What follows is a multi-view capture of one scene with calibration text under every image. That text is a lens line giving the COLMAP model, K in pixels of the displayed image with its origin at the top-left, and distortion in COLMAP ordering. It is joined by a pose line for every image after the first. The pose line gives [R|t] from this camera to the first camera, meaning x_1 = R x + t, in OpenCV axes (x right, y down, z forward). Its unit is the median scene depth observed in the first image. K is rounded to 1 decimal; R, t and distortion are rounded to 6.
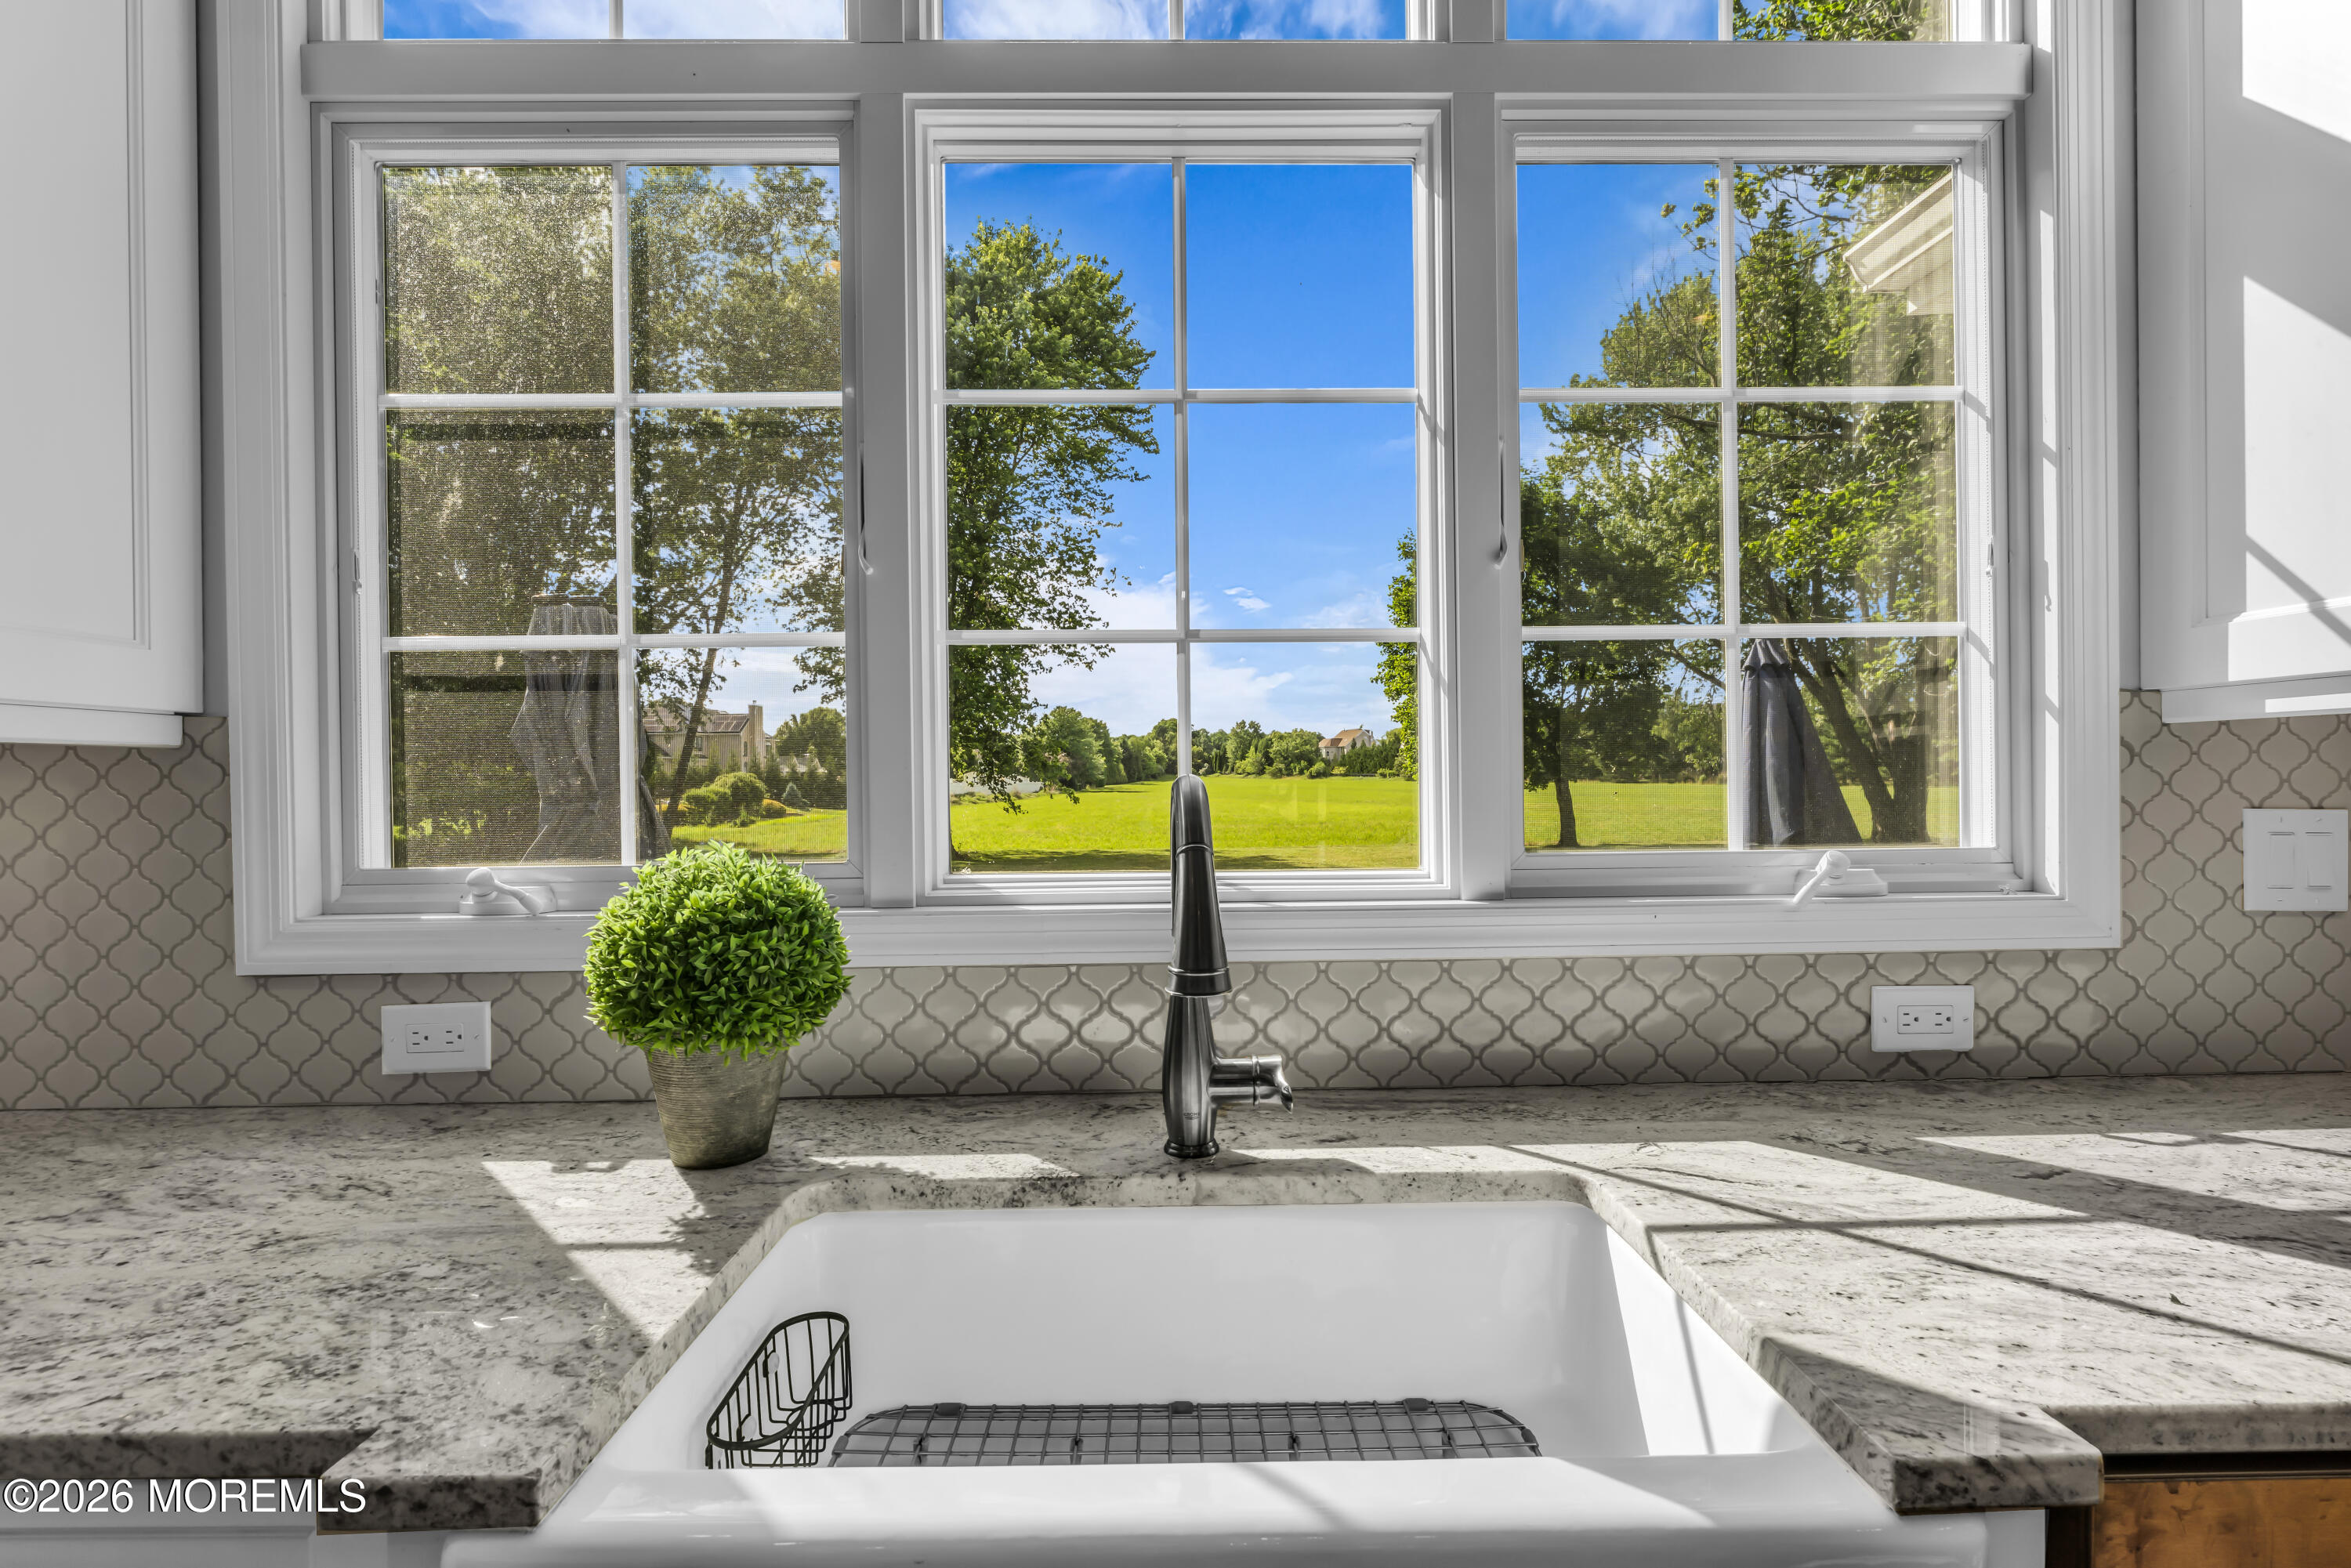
lens RADIAL K [[1101.3, 0, 1175.5], [0, 1101.3, 784.0], [0, 0, 1]] dist [-0.001424, -0.000165]
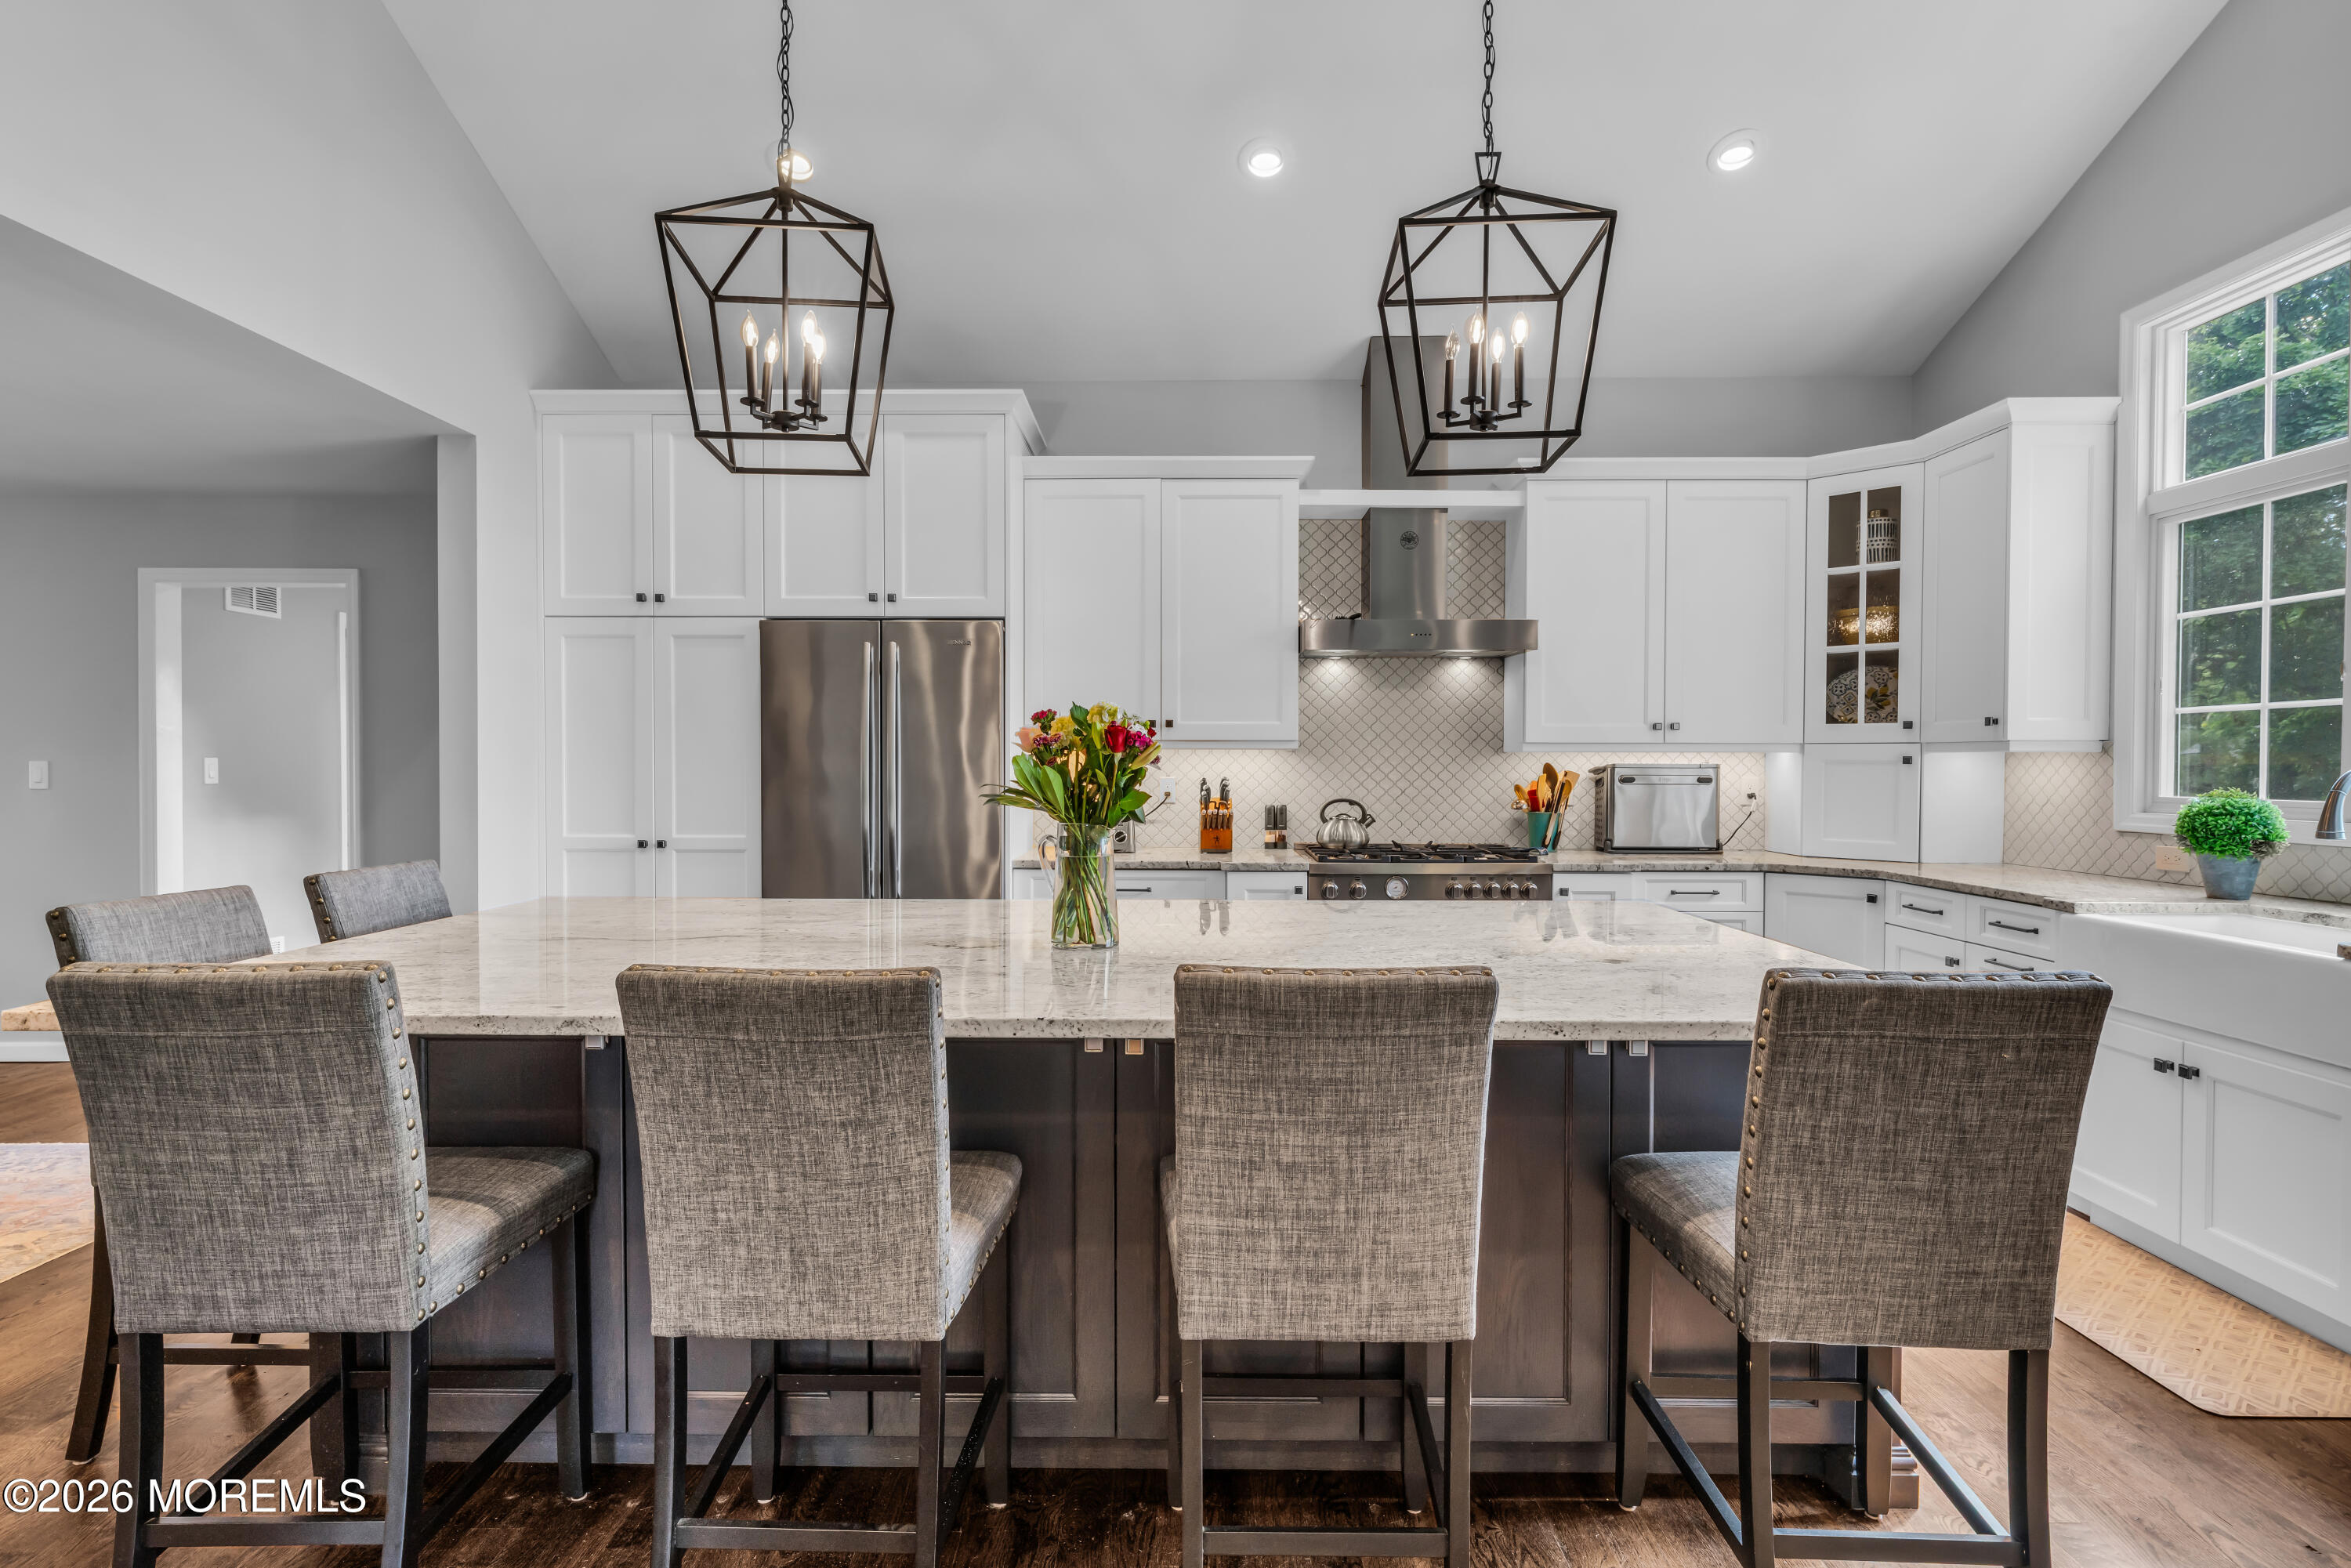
lens RADIAL K [[1164.1, 0, 1168.8], [0, 1164.1, 786.0], [0, 0, 1]] dist [-0.001288, -0.000381]
pose [[-0.018505, 0.027630, -0.999447, 2.176731], [-0.003825, 0.999609, 0.027705, -0.018677], [0.999821, 0.004335, -0.018392, -1.385957]]
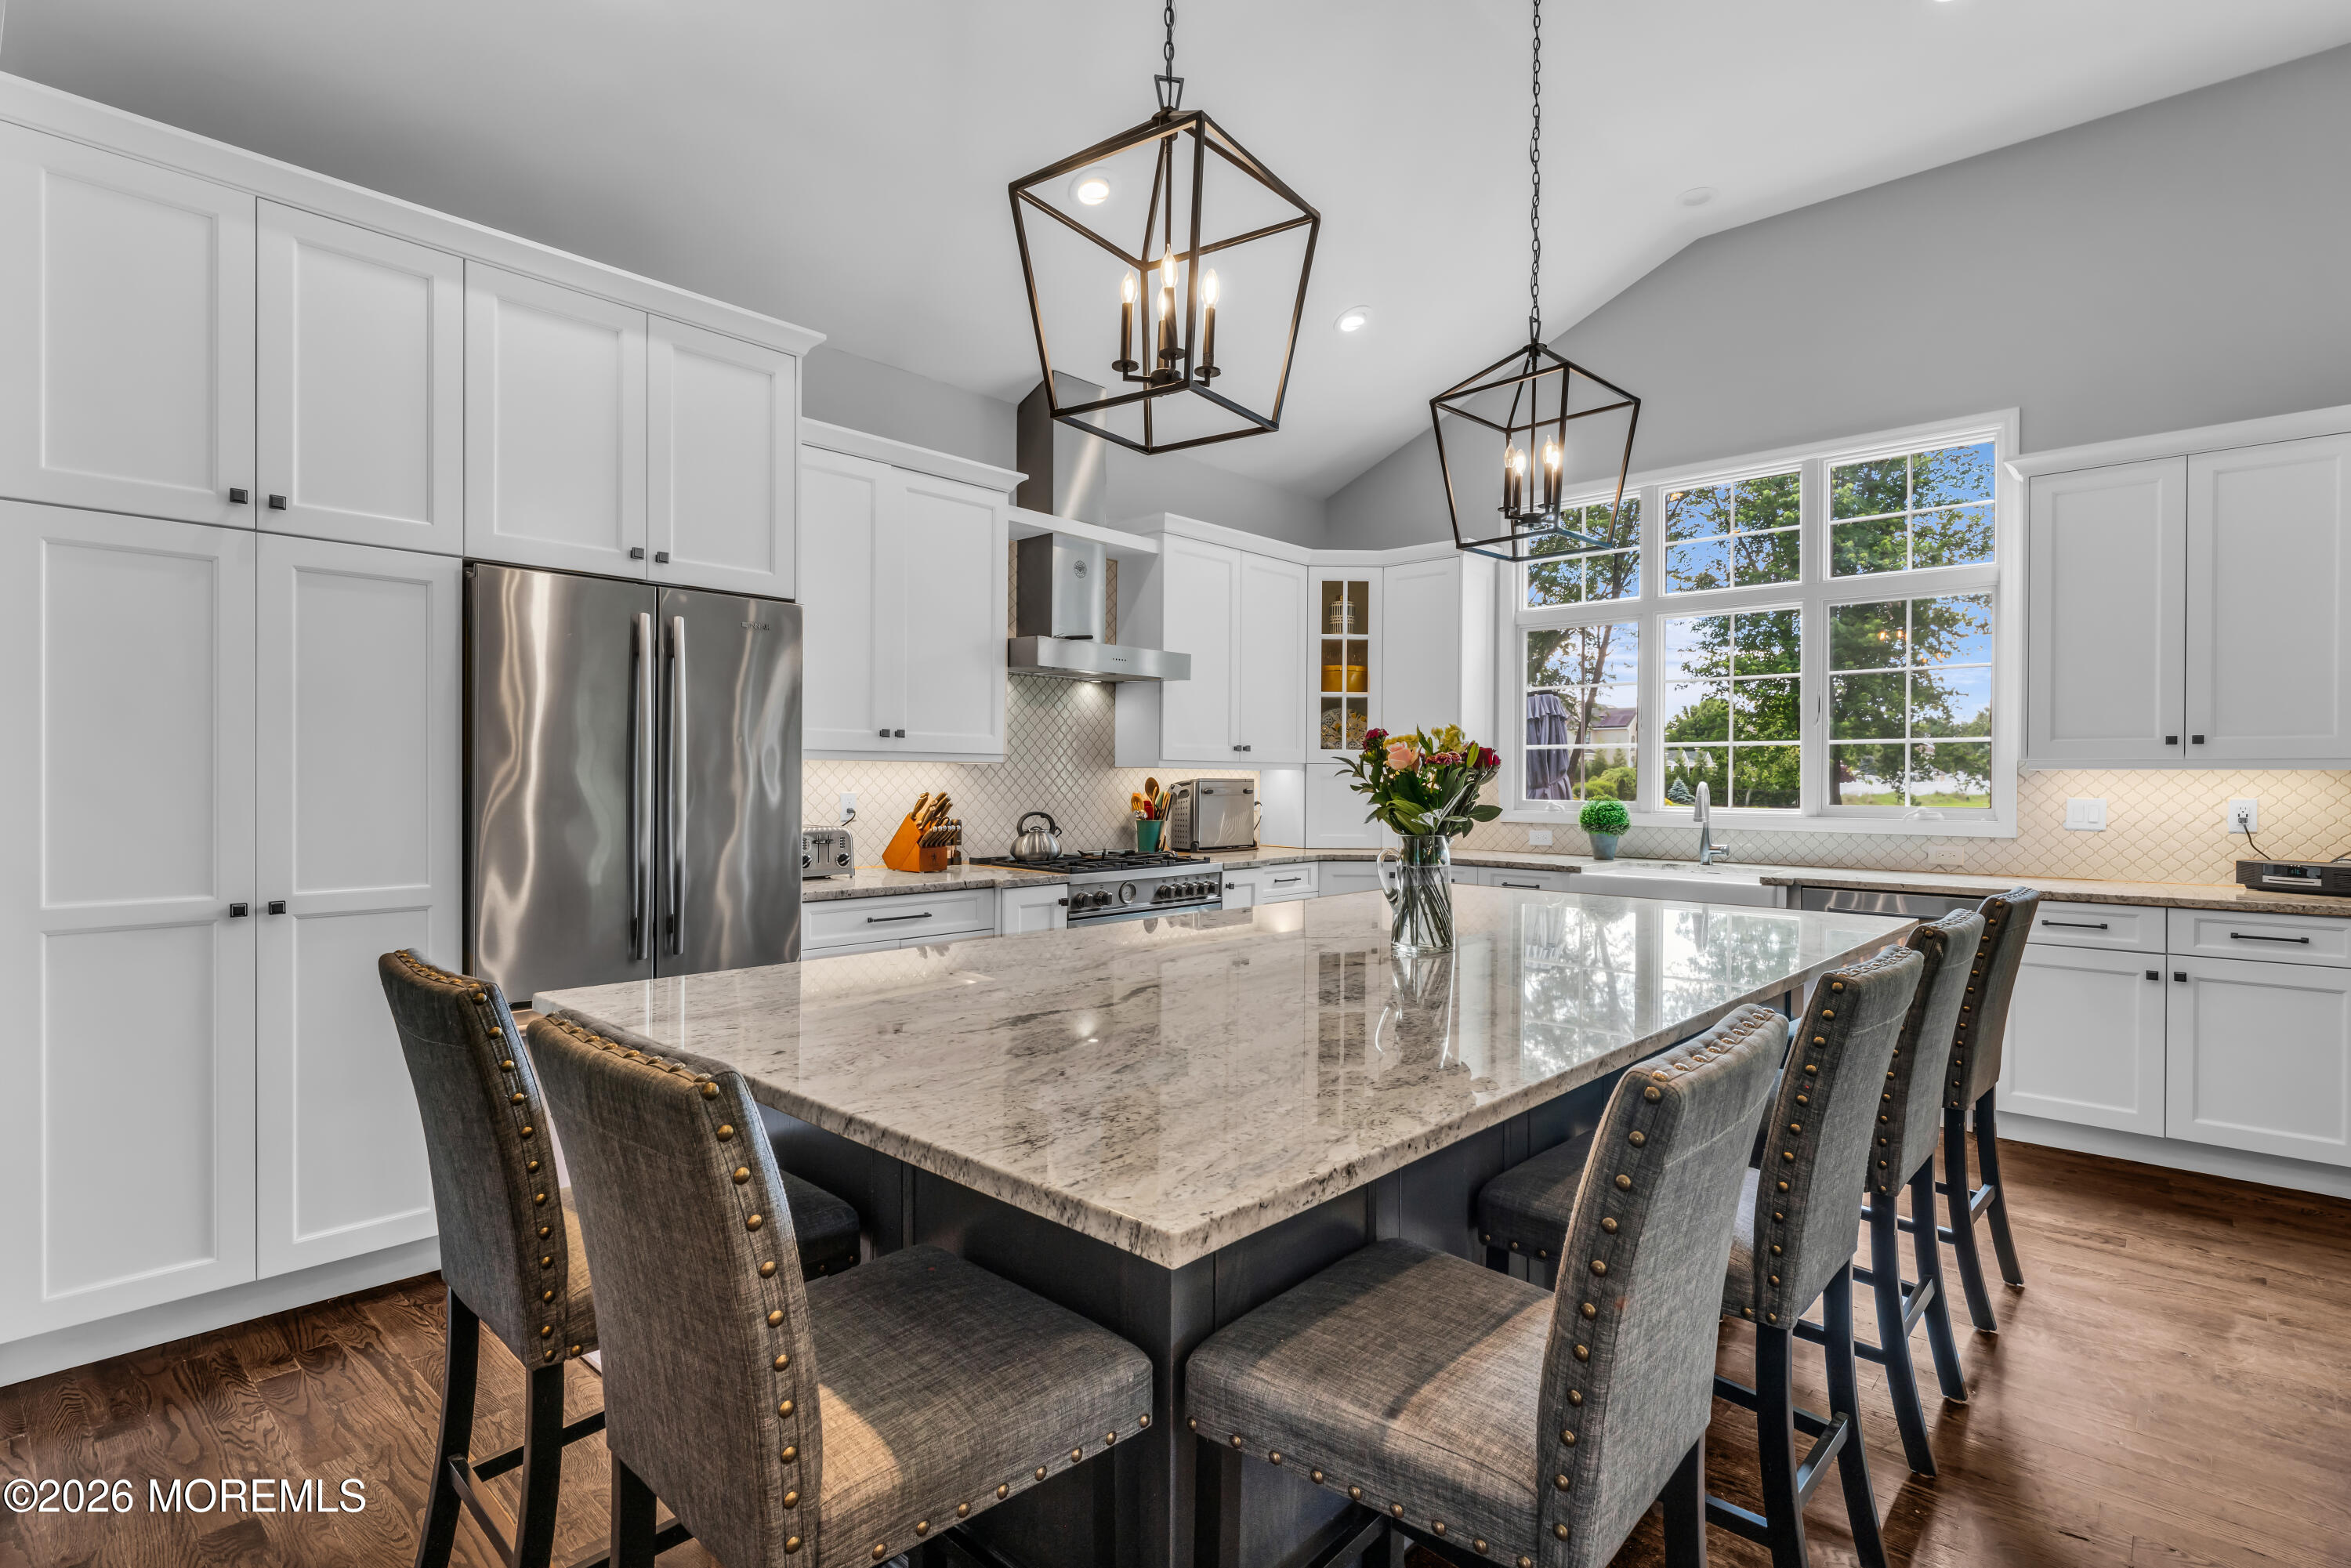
lens RADIAL K [[1139.4, 0, 1175.5], [0, 1139.4, 784.0], [0, 0, 1]] dist [-0.002006, -0.001844]
pose [[0.727260, 0.015955, -0.686177, 1.367837], [-0.013483, 0.999869, 0.008959, -0.008402], [0.686230, 0.002737, 0.727379, -3.255418]]
